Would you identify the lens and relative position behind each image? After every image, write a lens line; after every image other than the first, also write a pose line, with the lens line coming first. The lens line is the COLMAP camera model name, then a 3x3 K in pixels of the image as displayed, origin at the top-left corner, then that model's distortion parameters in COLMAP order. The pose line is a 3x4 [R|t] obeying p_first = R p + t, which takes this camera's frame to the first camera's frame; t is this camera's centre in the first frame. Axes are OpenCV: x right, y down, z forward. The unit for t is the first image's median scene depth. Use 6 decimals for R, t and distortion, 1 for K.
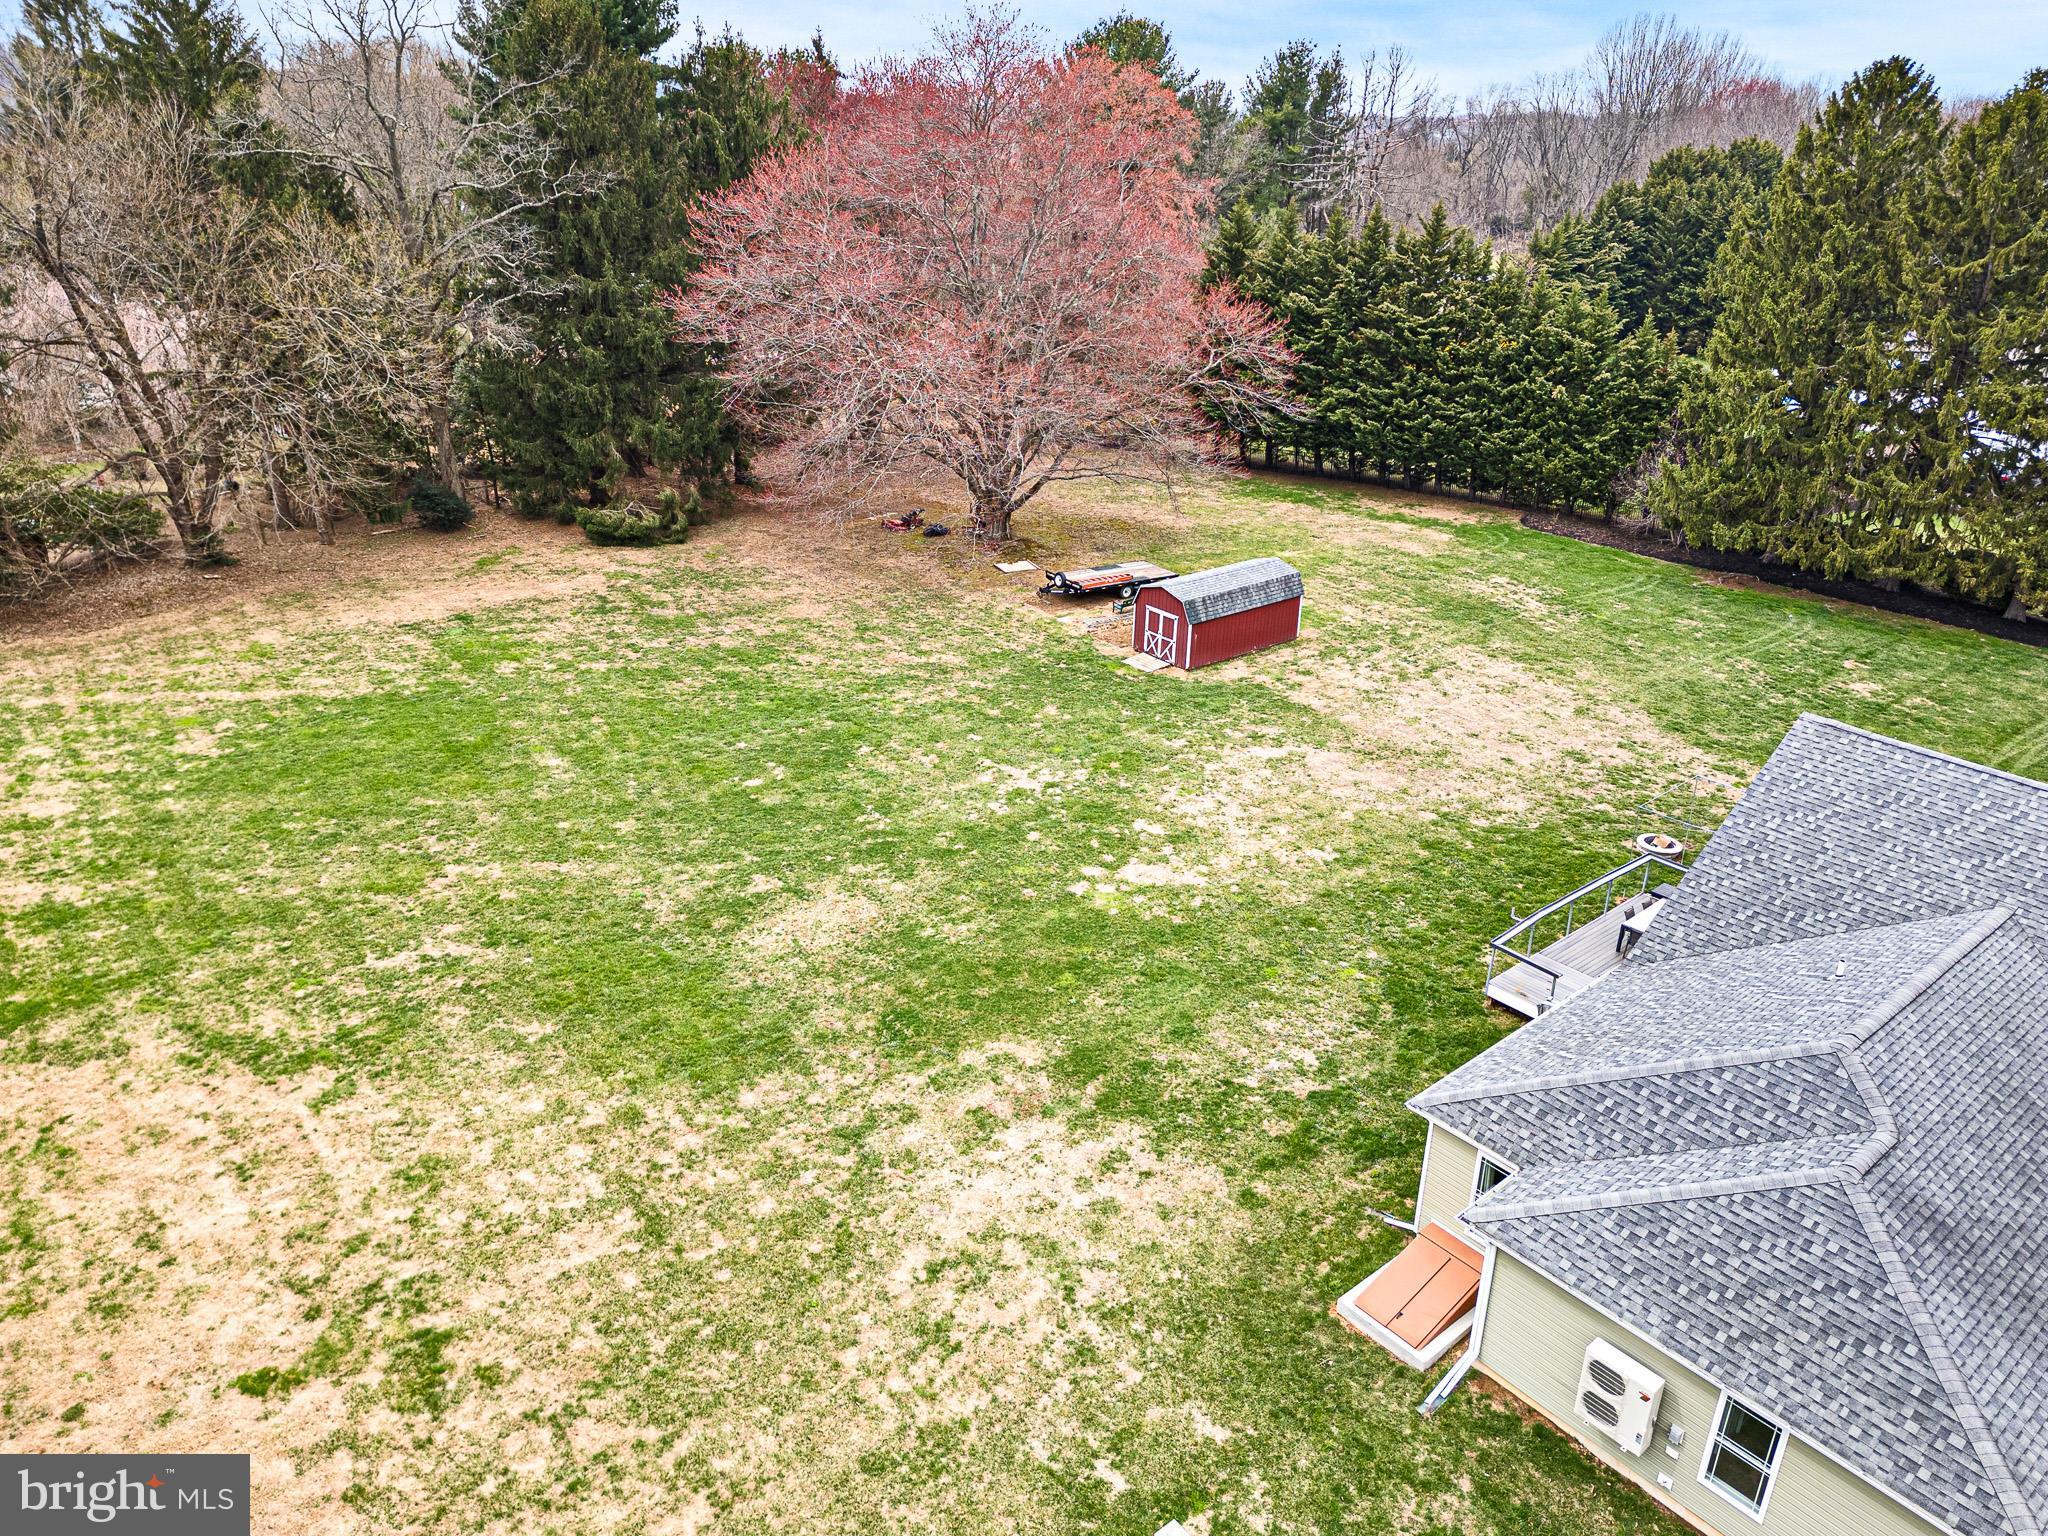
lens RADIAL K [[1422.9, 0, 1019.1], [0, 1422.9, 784.0], [0, 0, 1]] dist [0.087469, -0.098924]
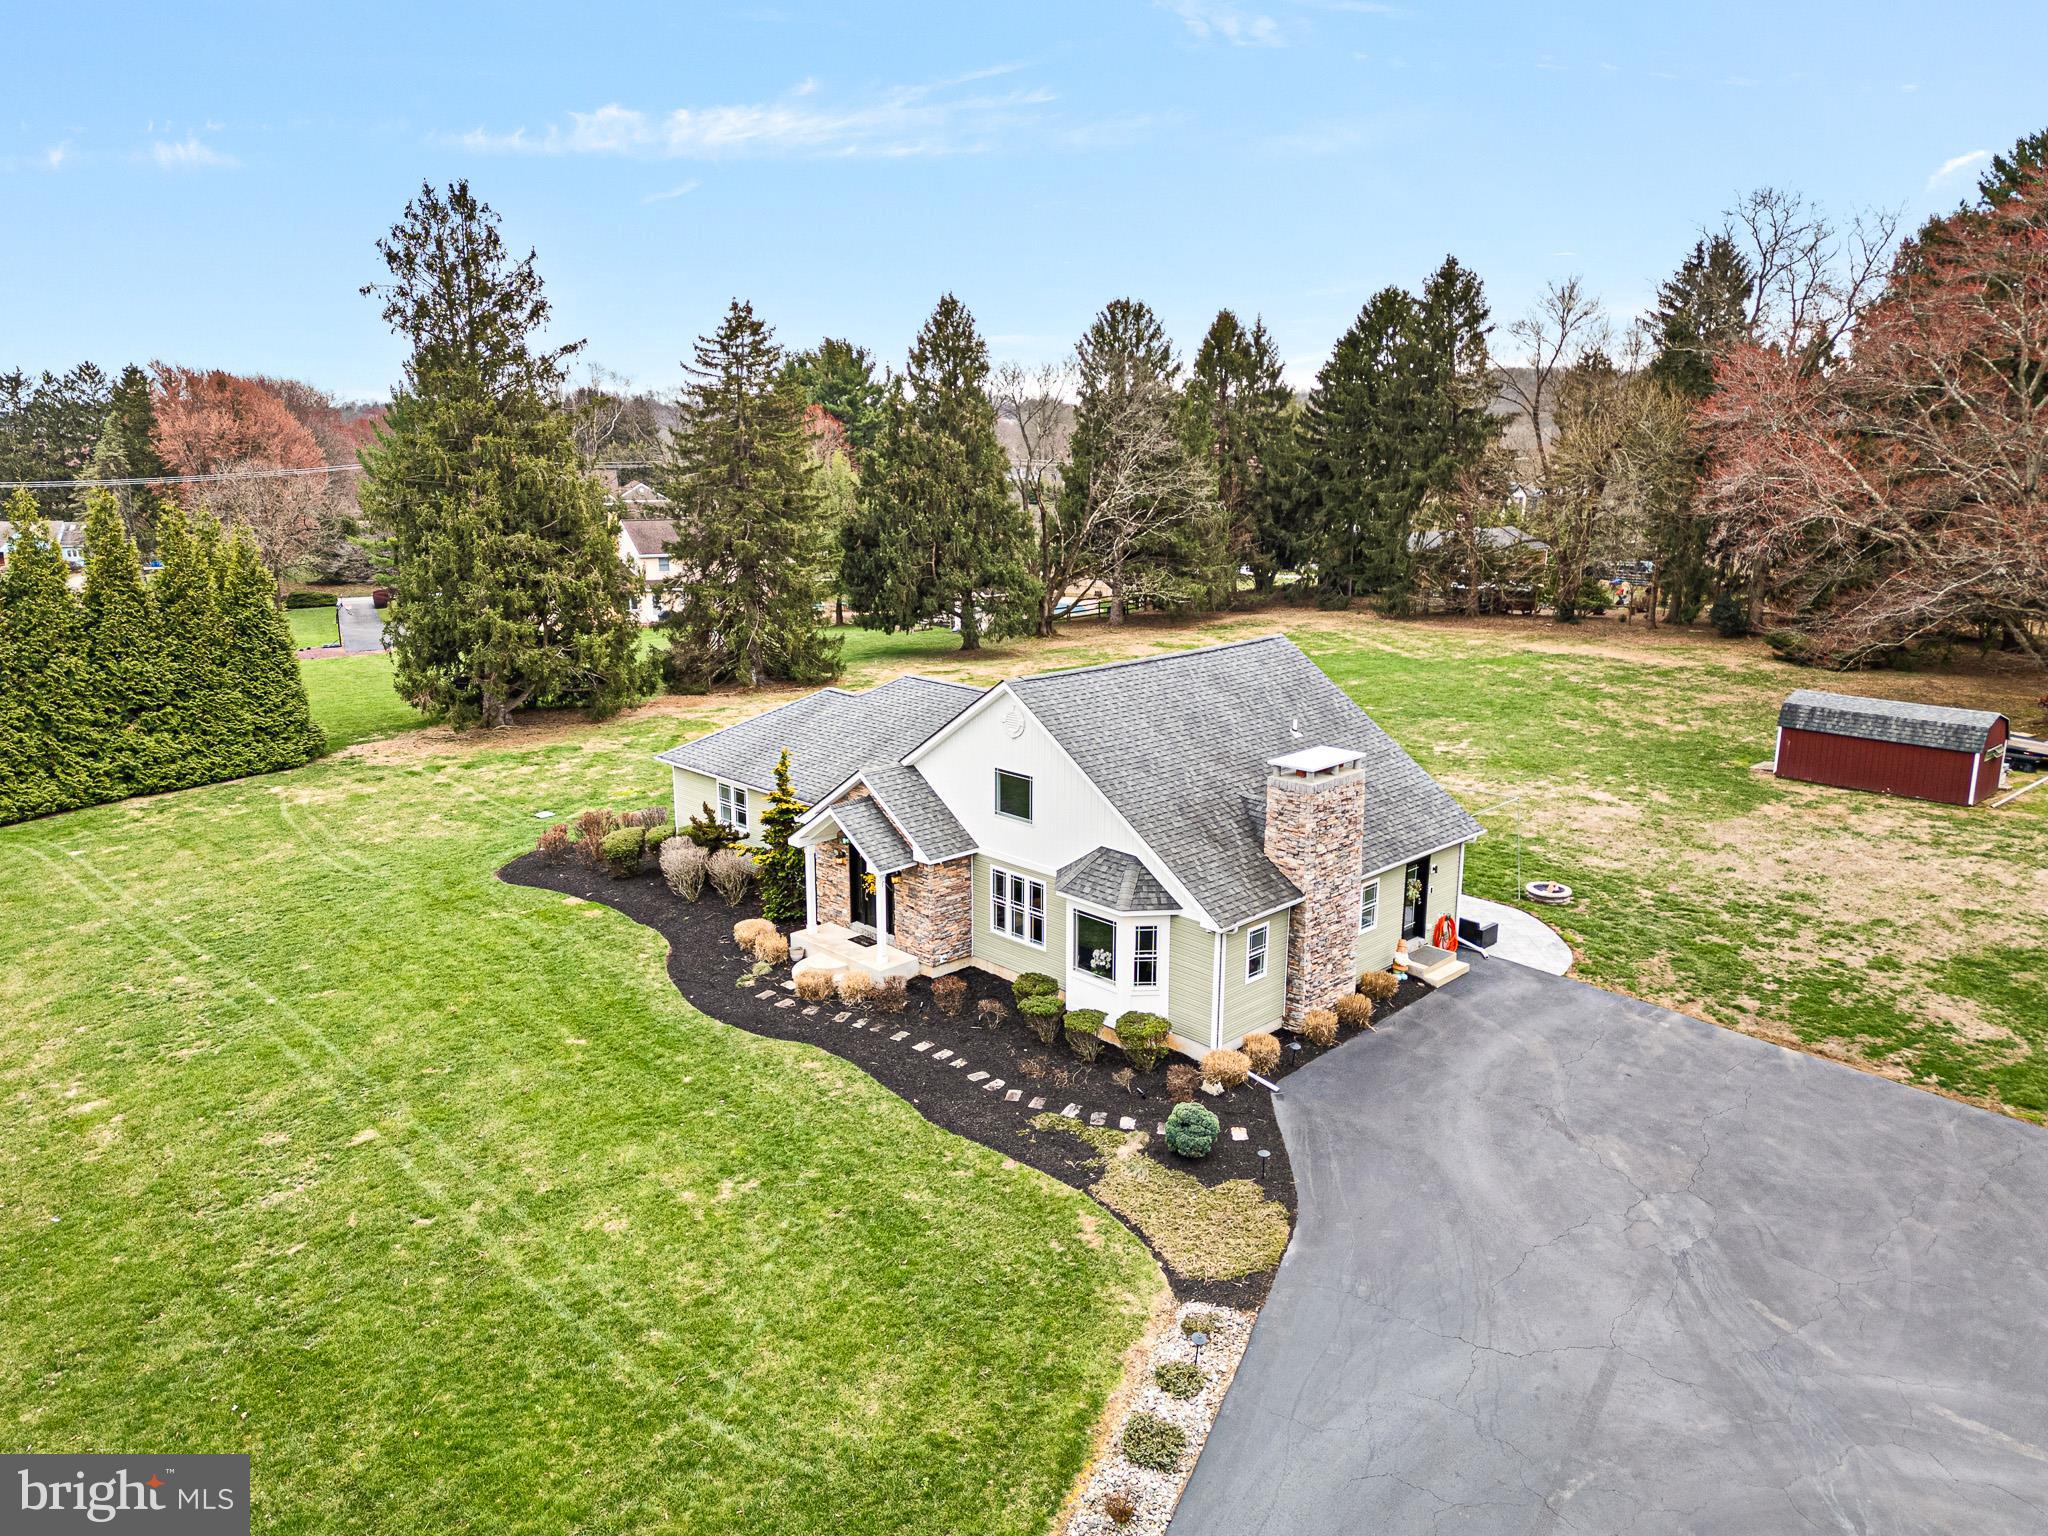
lens RADIAL K [[1422.9, 0, 1019.1], [0, 1422.9, 784.0], [0, 0, 1]] dist [0.087469, -0.098924]
pose [[0.068050, 0.224292, -0.972143, 1.223338], [-0.415503, 0.892249, 0.176774, -0.040994], [0.907043, 0.391898, 0.153912, 0.453874]]
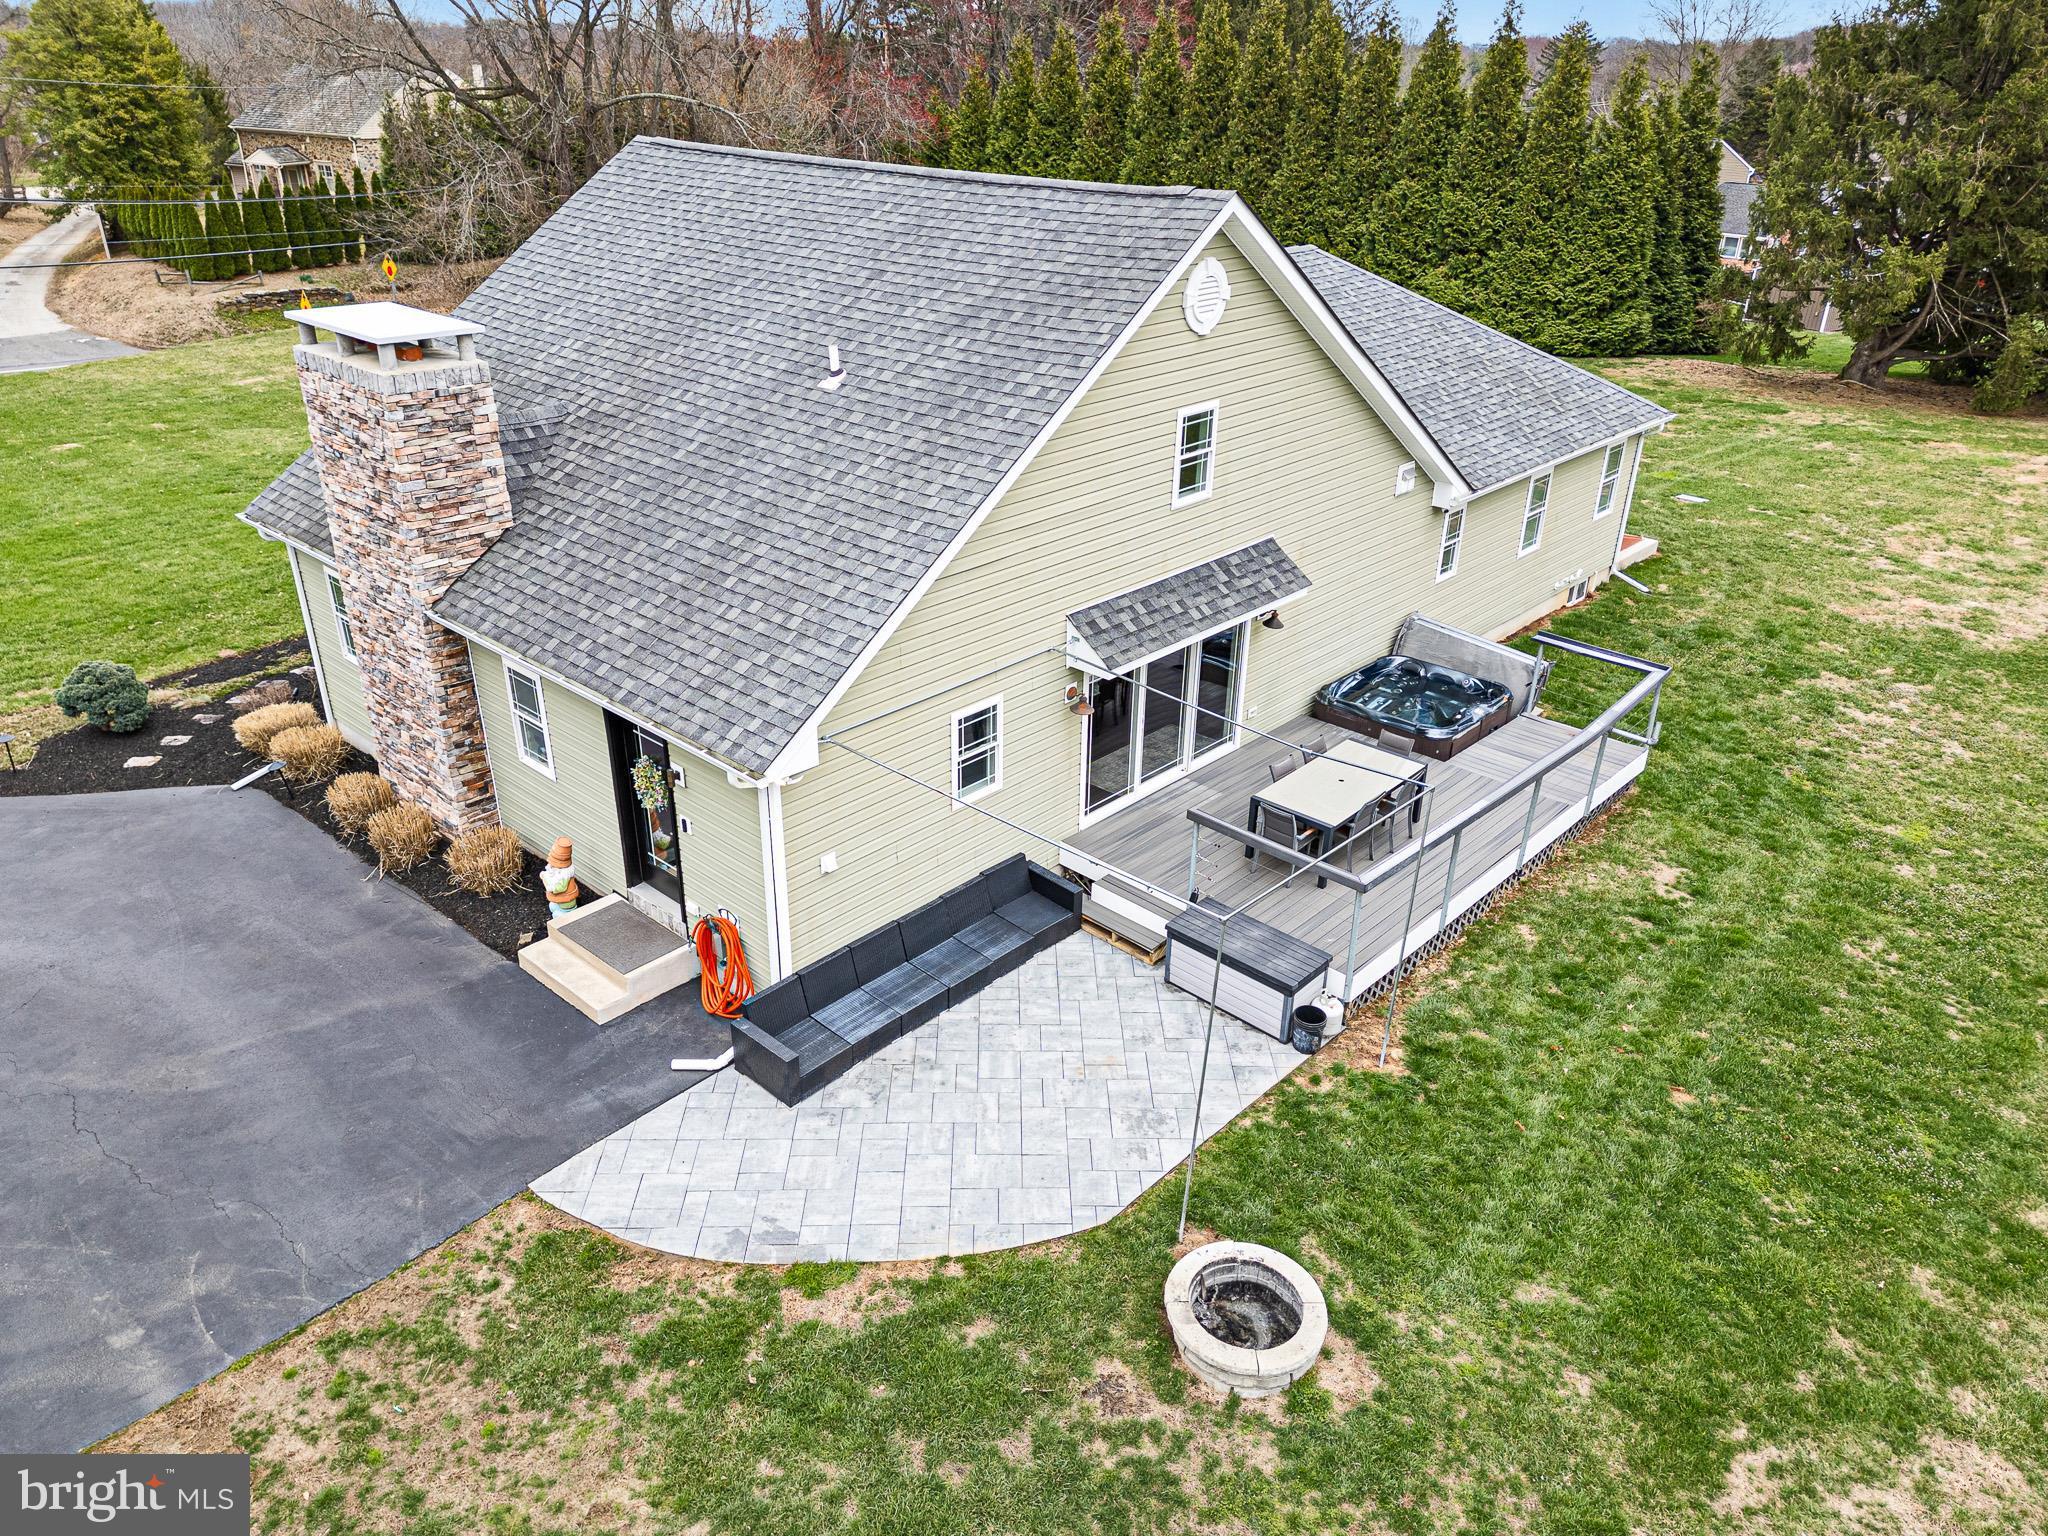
lens RADIAL K [[1422.9, 0, 1019.1], [0, 1422.9, 784.0], [0, 0, 1]] dist [0.087469, -0.098924]
pose [[-0.992213, 0.016689, -0.123429, 0.468333], [-0.086826, 0.617823, 0.781509, -0.191812], [0.089300, 0.786140, -0.611563, 0.980904]]
